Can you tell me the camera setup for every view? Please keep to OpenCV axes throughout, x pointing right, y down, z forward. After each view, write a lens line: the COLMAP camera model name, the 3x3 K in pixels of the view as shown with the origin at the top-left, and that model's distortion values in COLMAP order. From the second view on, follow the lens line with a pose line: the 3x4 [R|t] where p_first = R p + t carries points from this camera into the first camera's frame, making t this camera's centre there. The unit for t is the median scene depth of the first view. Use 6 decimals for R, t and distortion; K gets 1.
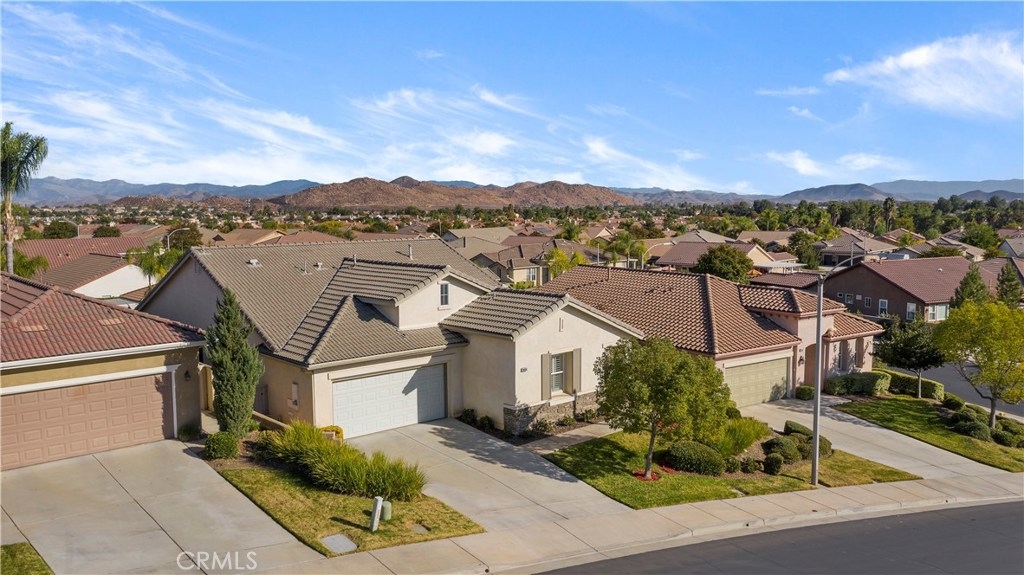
lens RADIAL K [[810.9, 0, 512.0], [0, 810.9, 287.5], [0, 0, 1]] dist [-0.010424, 0.001636]
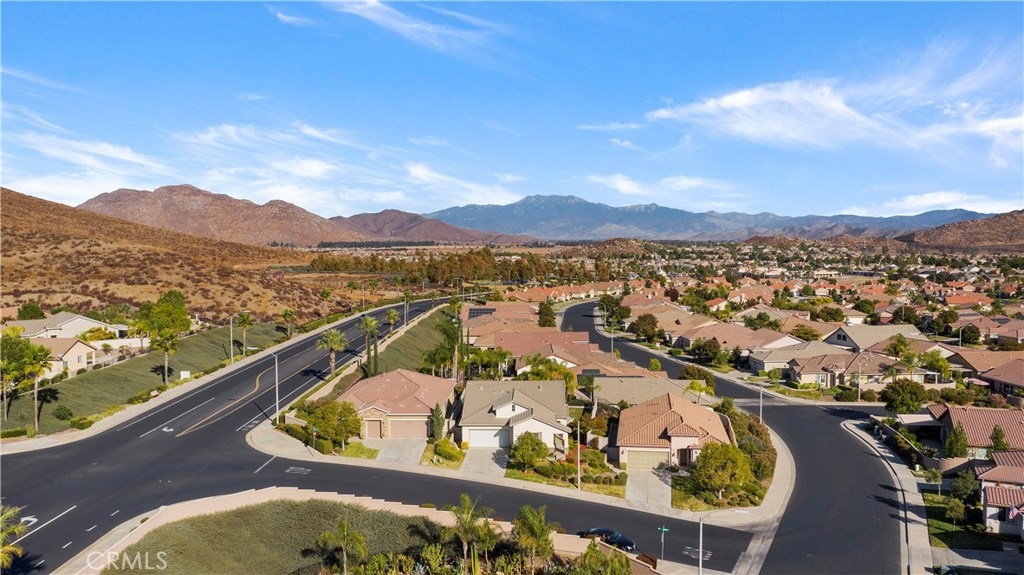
lens RADIAL K [[810.9, 0, 512.0], [0, 810.9, 287.5], [0, 0, 1]] dist [-0.010424, 0.001636]
pose [[0.726678, 0.043438, -0.685604, 2.080551], [-0.068964, 0.997570, -0.009893, -0.433117], [0.683508, 0.054471, 0.727908, -1.336898]]
